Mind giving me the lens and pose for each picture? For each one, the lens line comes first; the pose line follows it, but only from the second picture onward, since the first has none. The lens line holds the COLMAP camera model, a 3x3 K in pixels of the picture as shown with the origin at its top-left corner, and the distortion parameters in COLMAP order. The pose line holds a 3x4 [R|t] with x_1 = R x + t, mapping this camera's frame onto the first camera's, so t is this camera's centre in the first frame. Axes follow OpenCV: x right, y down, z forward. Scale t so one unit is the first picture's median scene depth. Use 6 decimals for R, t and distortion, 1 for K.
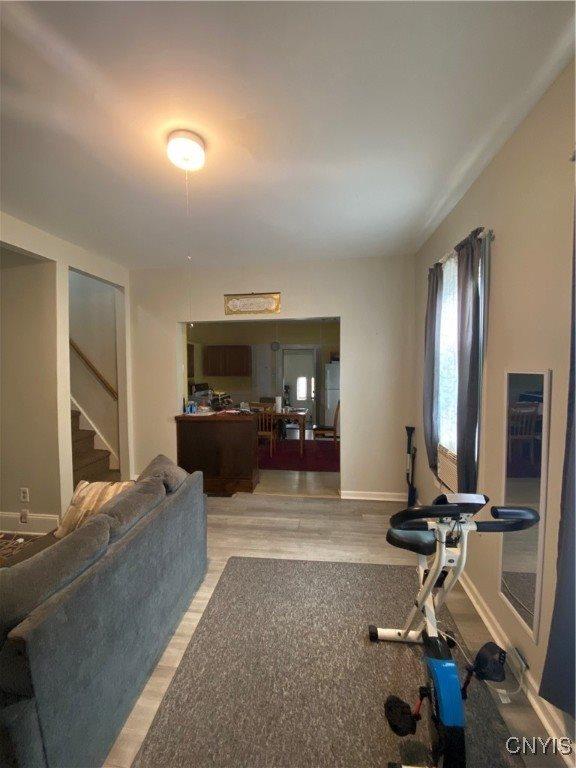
lens RADIAL K [[308.6, 0, 288.3], [0, 308.6, 383.3], [0, 0, 1]] dist [-0.000079, -0.000020]
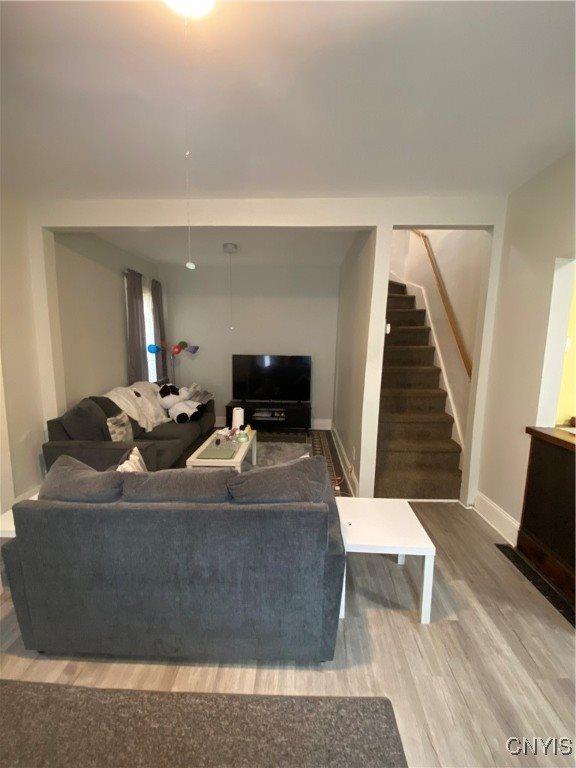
lens RADIAL K [[307.2, 0, 287.5], [0, 307.2, 385.6], [0, 0, 1]] dist [-0.018180, -0.006430]
pose [[0.078807, 0.147125, -0.985974, 0.165462], [-0.054865, 0.988191, 0.143070, -0.029365], [0.995379, 0.042821, 0.085949, 0.546550]]
